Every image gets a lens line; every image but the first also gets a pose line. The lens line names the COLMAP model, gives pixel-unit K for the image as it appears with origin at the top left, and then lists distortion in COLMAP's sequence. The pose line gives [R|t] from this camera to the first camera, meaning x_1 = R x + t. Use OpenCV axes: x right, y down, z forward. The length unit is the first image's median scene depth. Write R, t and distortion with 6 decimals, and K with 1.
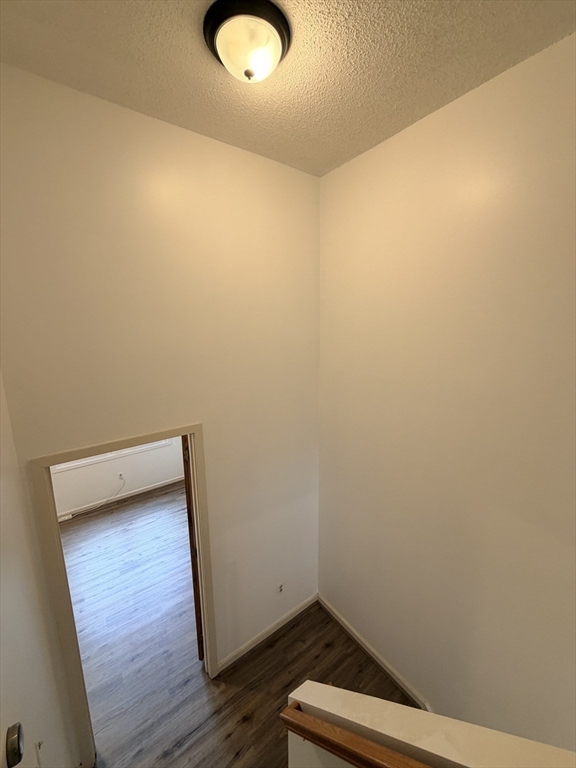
lens RADIAL K [[305.7, 0, 288.0], [0, 305.7, 384.0], [0, 0, 1]] dist [0.000413, 0.000090]
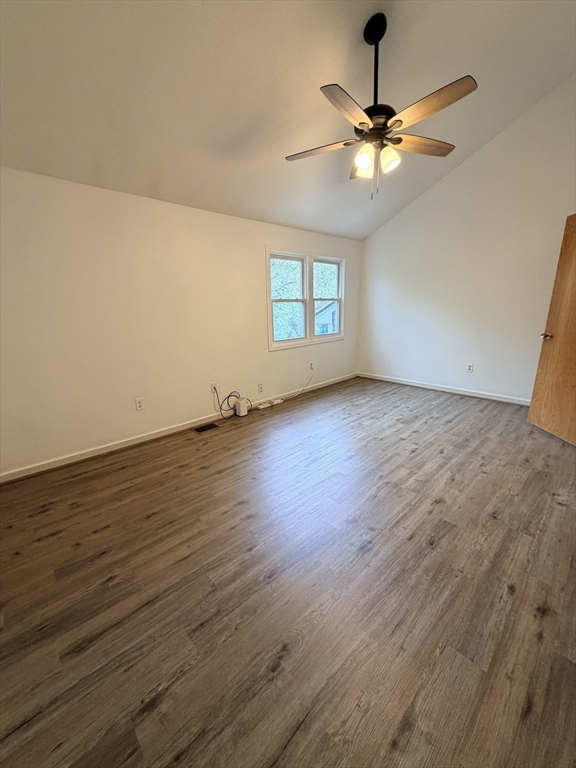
lens RADIAL K [[305.7, 0, 288.0], [0, 305.7, 384.0], [0, 0, 1]] dist [0.000413, 0.000090]
pose [[0.994558, -0.032893, 0.098856, -0.755746], [0.026260, 0.997363, 0.067662, 0.307060], [-0.100821, -0.064697, 0.992799, 0.054421]]
